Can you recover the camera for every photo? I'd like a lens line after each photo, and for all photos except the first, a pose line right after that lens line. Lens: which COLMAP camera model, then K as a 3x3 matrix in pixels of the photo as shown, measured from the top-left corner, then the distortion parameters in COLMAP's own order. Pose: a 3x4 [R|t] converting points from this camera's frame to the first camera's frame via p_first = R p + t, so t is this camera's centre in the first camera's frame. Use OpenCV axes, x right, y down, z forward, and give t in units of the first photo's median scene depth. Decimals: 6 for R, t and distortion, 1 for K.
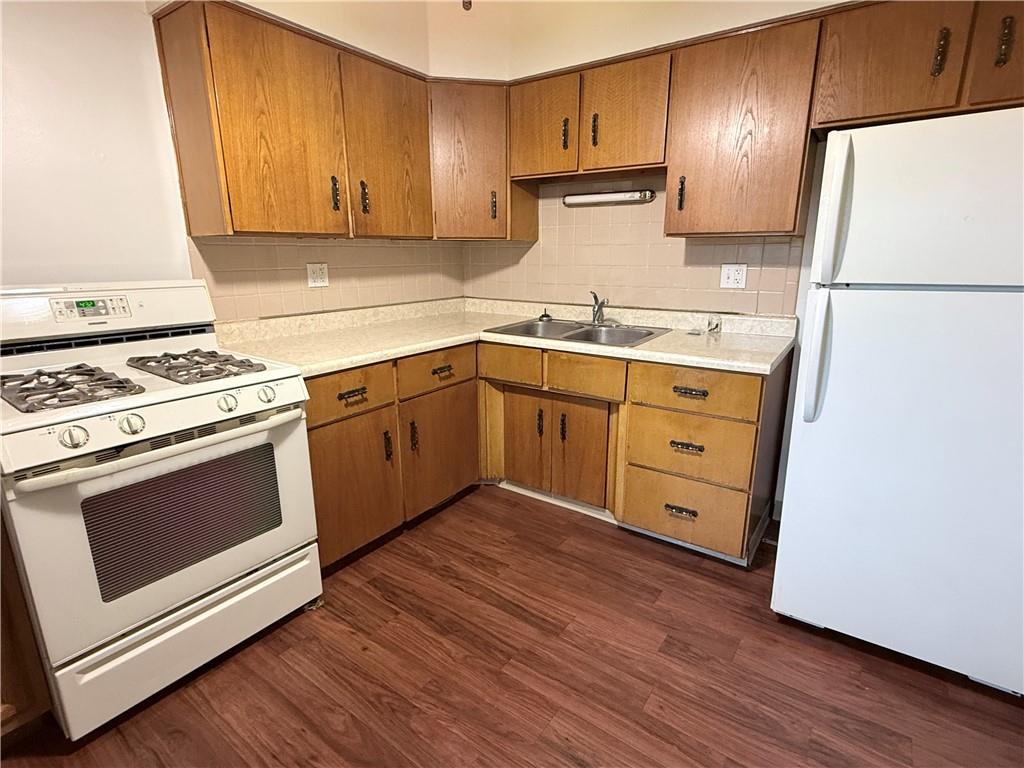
lens RADIAL K [[513.6, 0, 510.7], [0, 513.6, 387.6], [0, 0, 1]] dist [-0.000676, 0.000585]
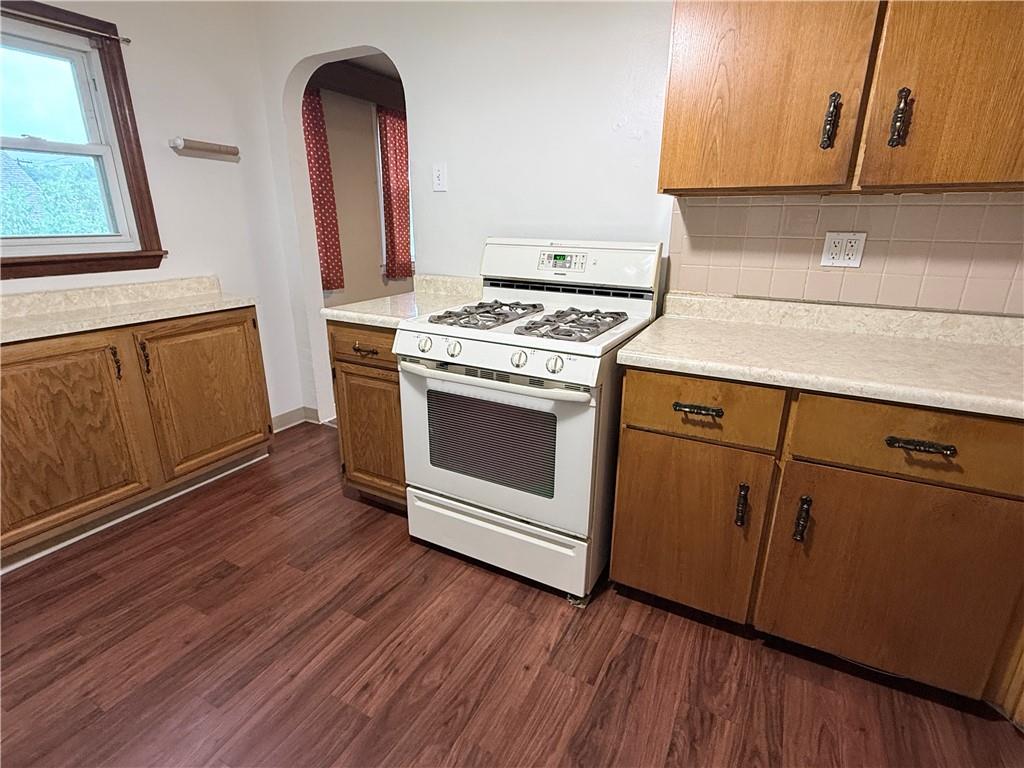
lens RADIAL K [[513.6, 0, 510.7], [0, 513.6, 387.6], [0, 0, 1]] dist [-0.000676, 0.000585]
pose [[0.122868, 0.310199, -0.942698, 0.392350], [-0.260146, 0.926747, 0.271044, -0.169562], [0.957720, 0.211936, 0.194564, 0.687370]]
